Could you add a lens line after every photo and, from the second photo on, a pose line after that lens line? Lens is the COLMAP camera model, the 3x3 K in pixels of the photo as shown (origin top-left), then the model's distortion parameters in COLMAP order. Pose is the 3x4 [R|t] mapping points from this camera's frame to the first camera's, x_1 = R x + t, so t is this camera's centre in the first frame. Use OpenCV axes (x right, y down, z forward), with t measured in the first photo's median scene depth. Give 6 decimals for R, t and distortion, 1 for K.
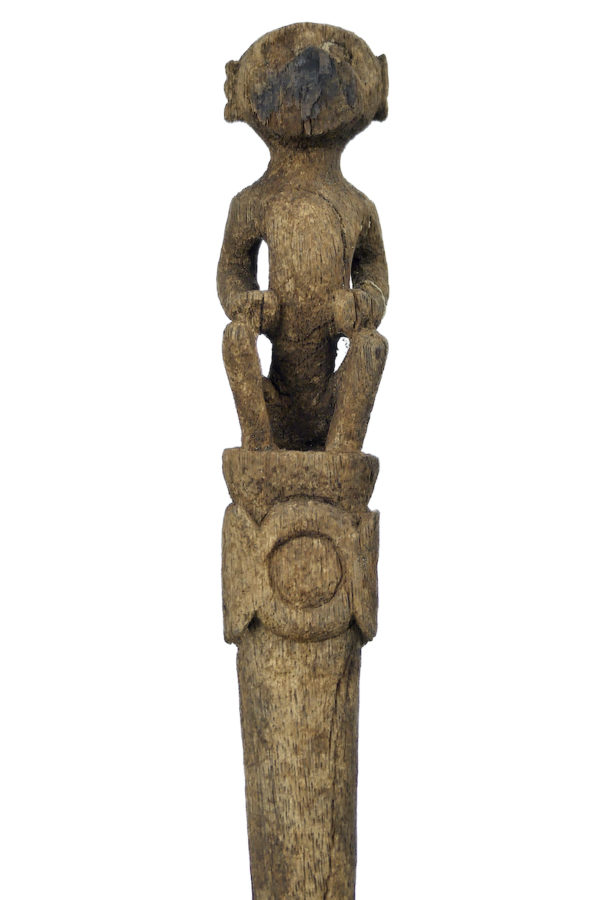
lens RADIAL K [[3960.4, 0, 300.0], [0, 3960.4, 449.8], [0, 0, 1]] dist [-0.062276, 0.000000]
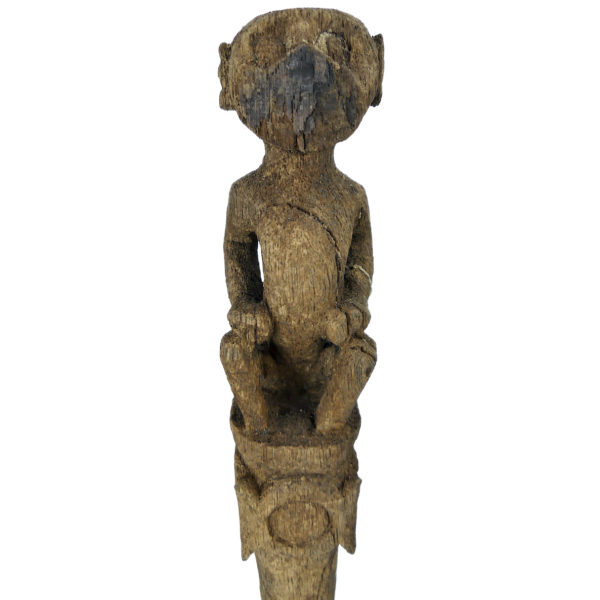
lens RADIAL K [[542.7, 0, 301.6], [0, 542.7, 271.2], [0, 0, 1]] dist [-0.039559, 0.020616]
pose [[0.999896, 0.005905, -0.013183, 0.003897], [0.000855, 0.886844, 0.462068, -0.112558], [0.014420, -0.462031, 0.886747, 0.878343]]
